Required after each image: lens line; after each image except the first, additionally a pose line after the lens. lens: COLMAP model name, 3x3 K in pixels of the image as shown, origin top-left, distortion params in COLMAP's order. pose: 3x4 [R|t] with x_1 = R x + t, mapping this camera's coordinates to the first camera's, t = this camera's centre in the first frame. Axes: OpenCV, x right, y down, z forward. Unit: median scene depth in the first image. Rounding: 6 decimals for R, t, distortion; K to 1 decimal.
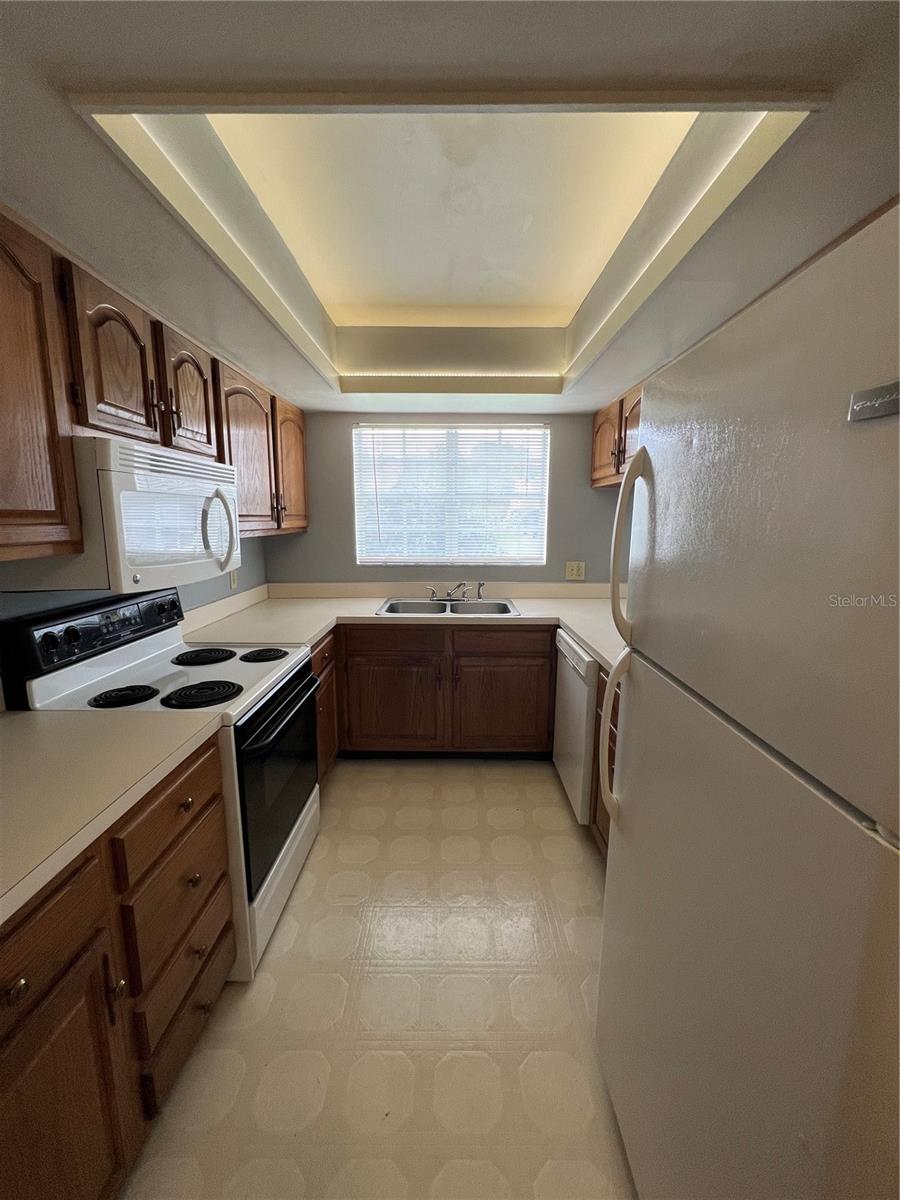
lens RADIAL K [[480.9, 0, 451.5], [0, 480.9, 598.5], [0, 0, 1]] dist [-0.000616, -0.000416]
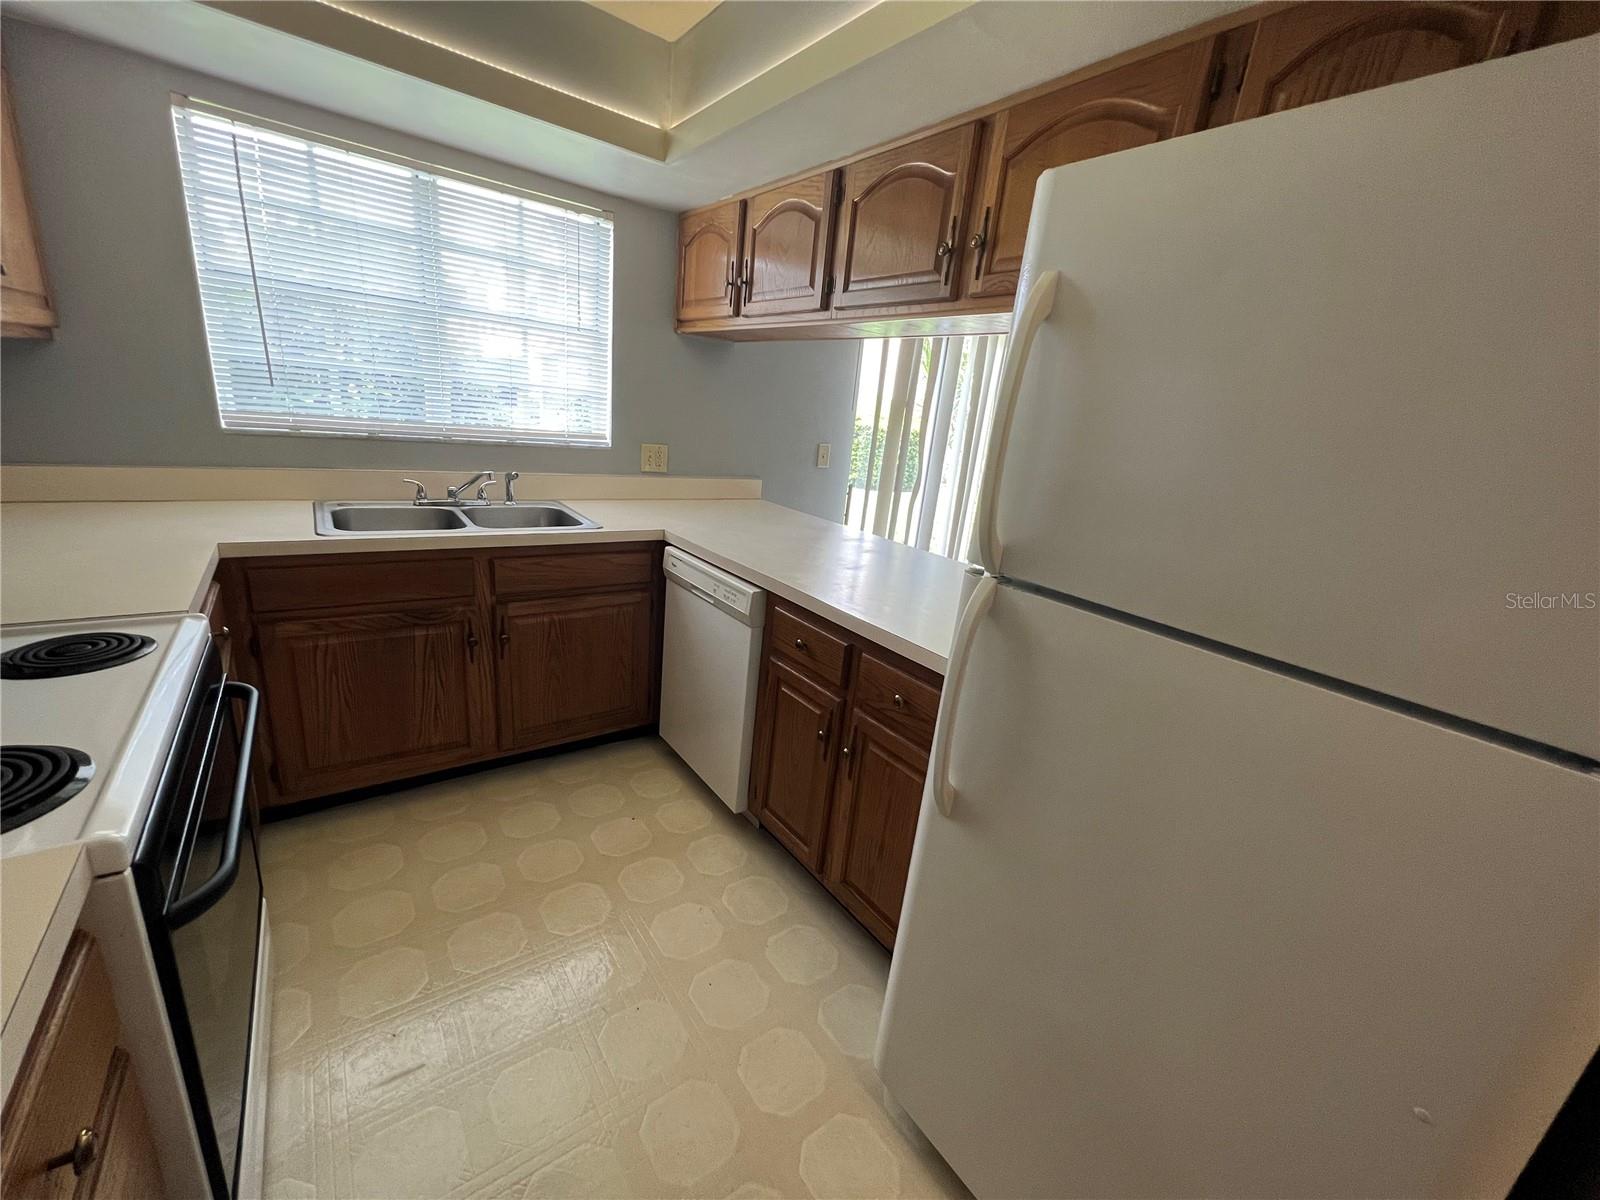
lens RADIAL K [[641.2, 0, 802.7], [0, 641.2, 600.6], [0, 0, 1]] dist [-0.000616, -0.000416]
pose [[0.796239, -0.098576, 0.596897, -0.174536], [0.000641, 0.986773, 0.162108, -0.007666], [-0.604982, -0.128694, 0.785770, 0.182963]]
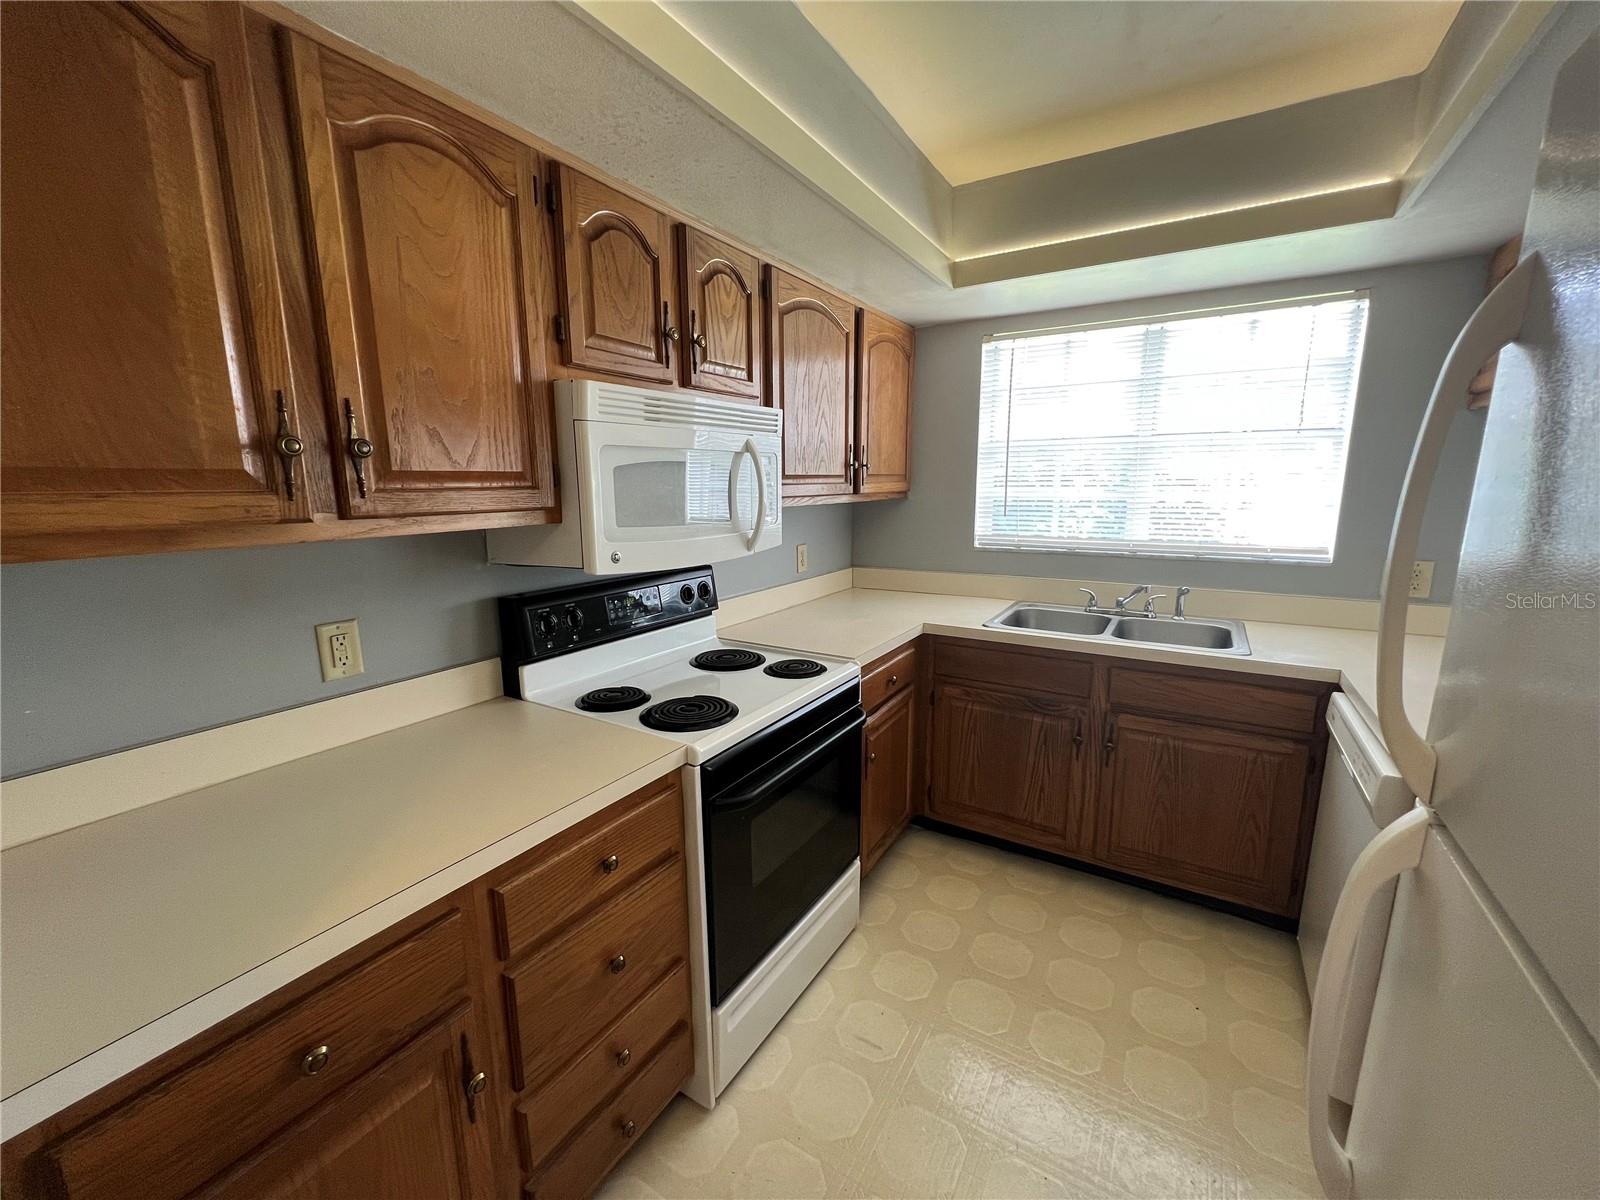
lens RADIAL K [[641.2, 0, 802.3], [0, 641.2, 601.8], [0, 0, 1]] dist [-0.000616, -0.000416]
pose [[0.854554, 0.086529, -0.512103, 0.083422], [-0.075143, 0.996248, 0.042942, -0.019684], [0.513897, 0.001785, 0.857850, 0.136635]]
